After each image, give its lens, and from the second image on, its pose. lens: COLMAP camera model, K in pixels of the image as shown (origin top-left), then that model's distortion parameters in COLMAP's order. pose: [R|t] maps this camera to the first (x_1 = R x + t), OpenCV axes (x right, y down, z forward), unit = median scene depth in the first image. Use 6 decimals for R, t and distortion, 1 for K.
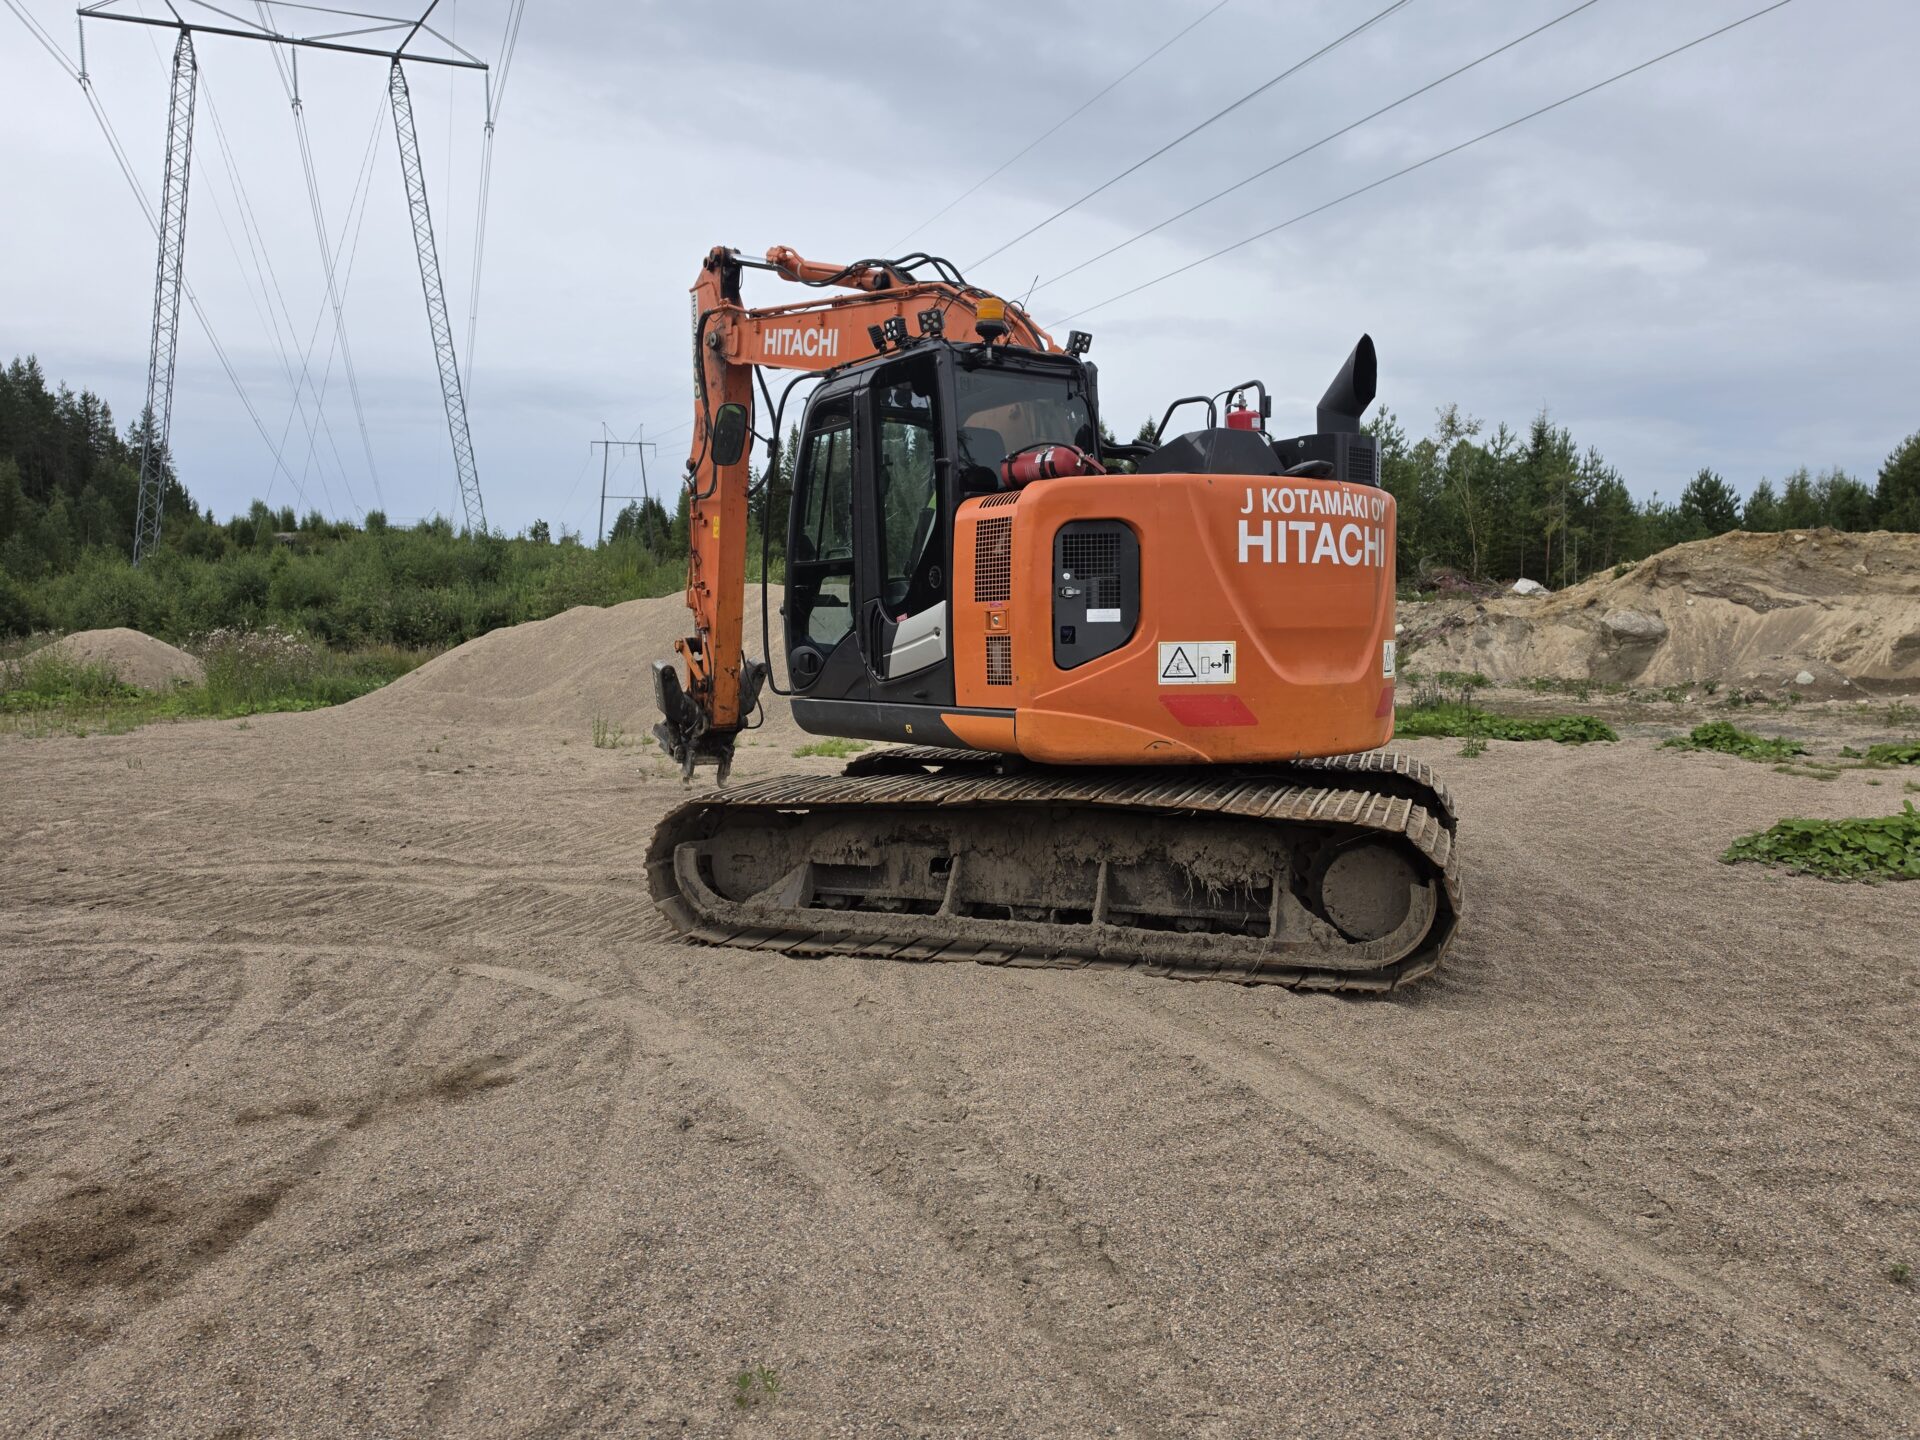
lens RADIAL K [[1329.4, 0, 956.9], [0, 1329.4, 722.2], [0, 0, 1]] dist [0.064180, -0.078970]
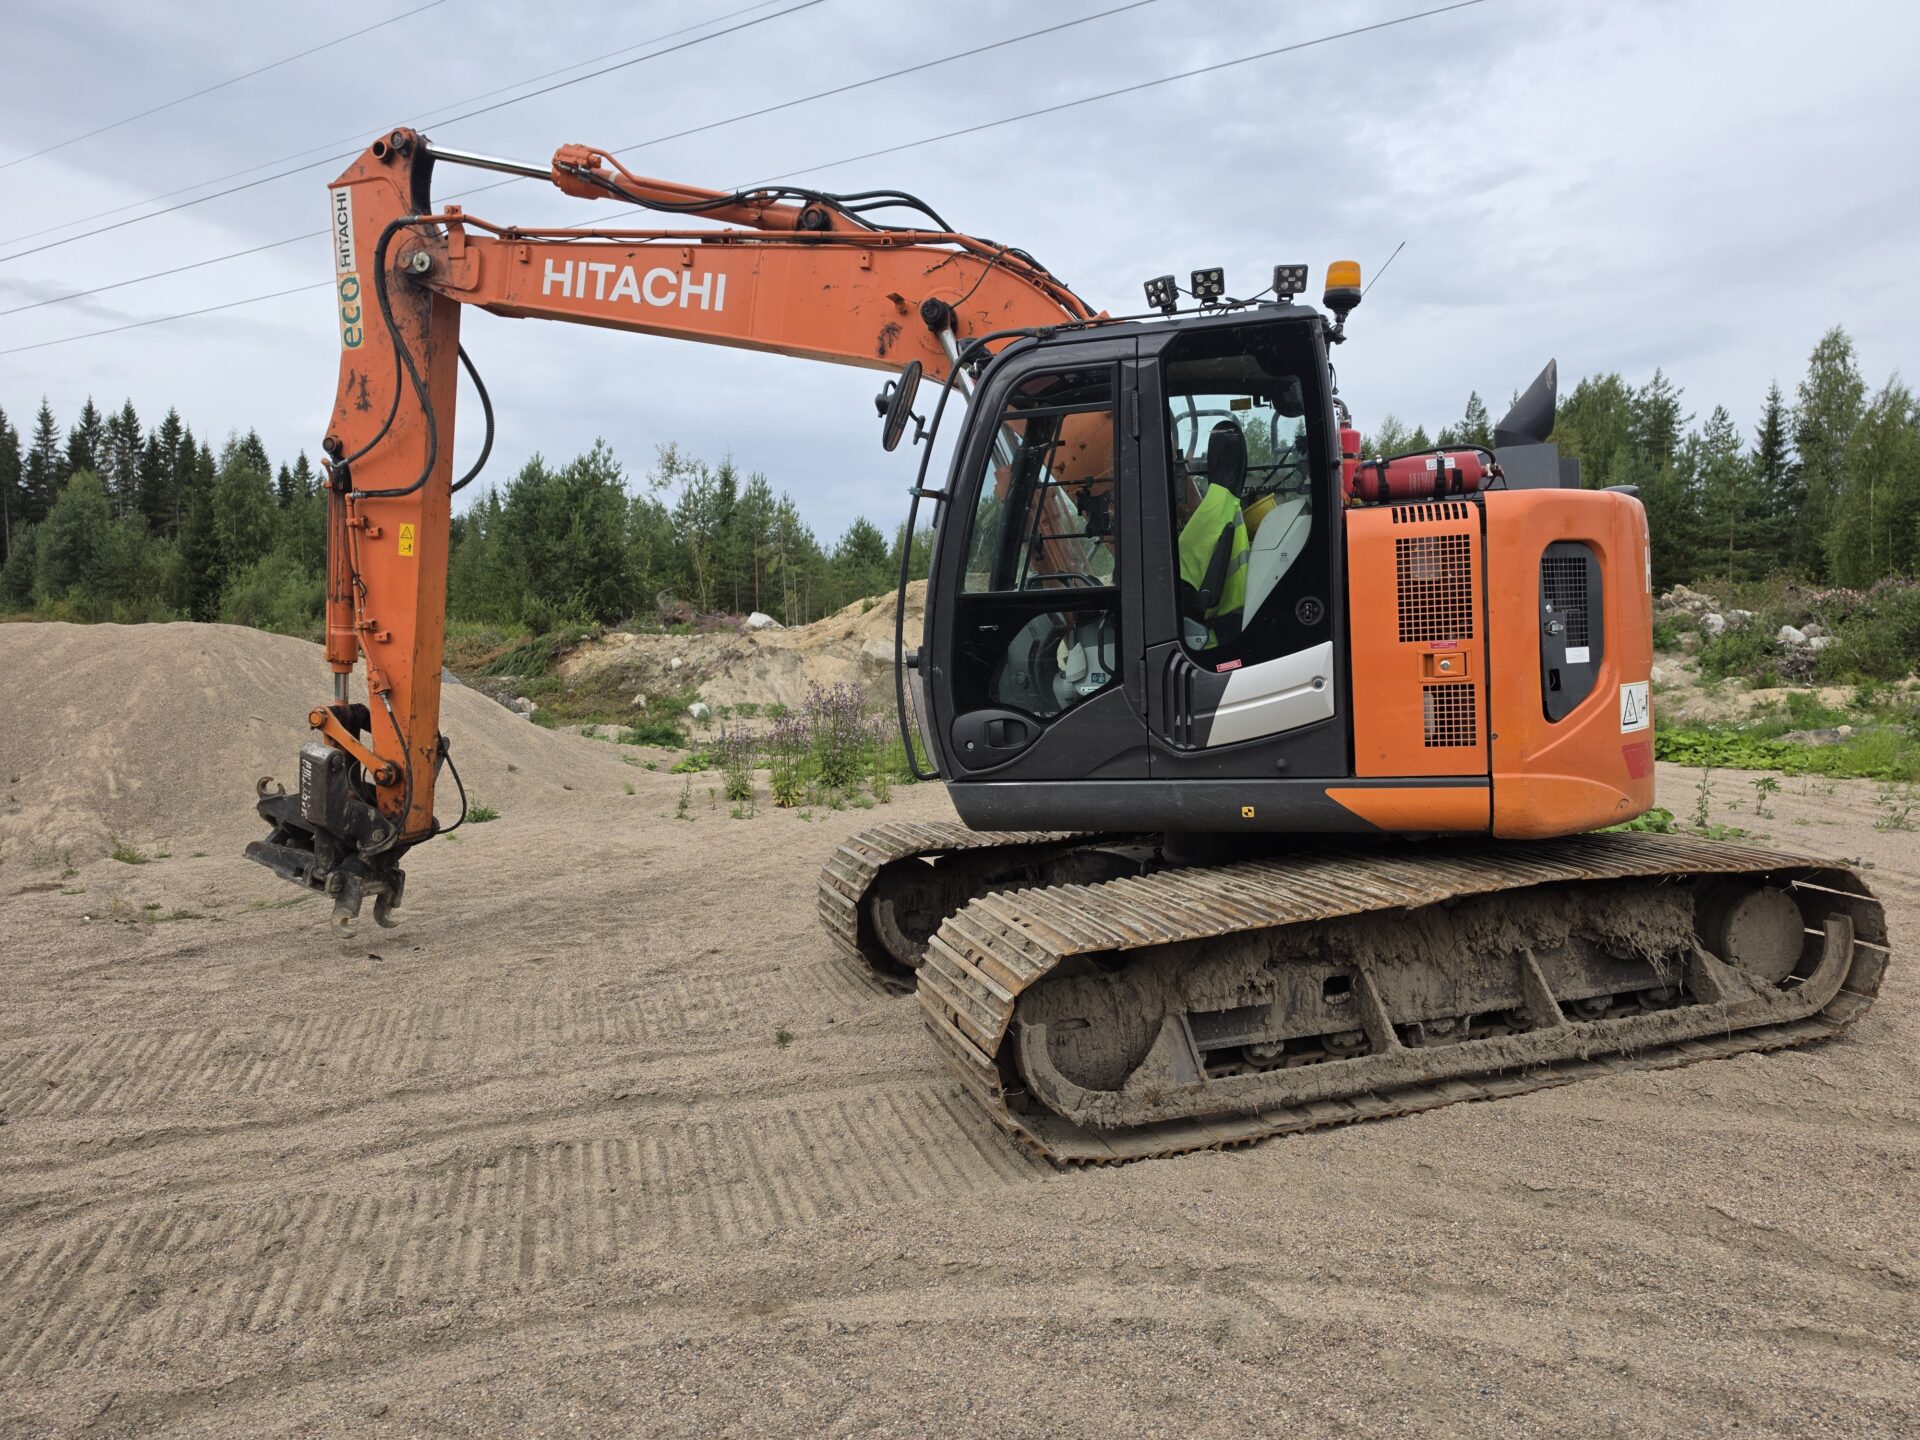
lens RADIAL K [[1329.4, 0, 975.1], [0, 1329.4, 722.1], [0, 0, 1]] dist [0.064180, -0.078970]
pose [[0.792936, -0.056557, 0.606674, -0.418545], [0.071805, 0.997418, -0.000867, -0.038408], [-0.605059, 0.044250, 0.794950, 0.332047]]
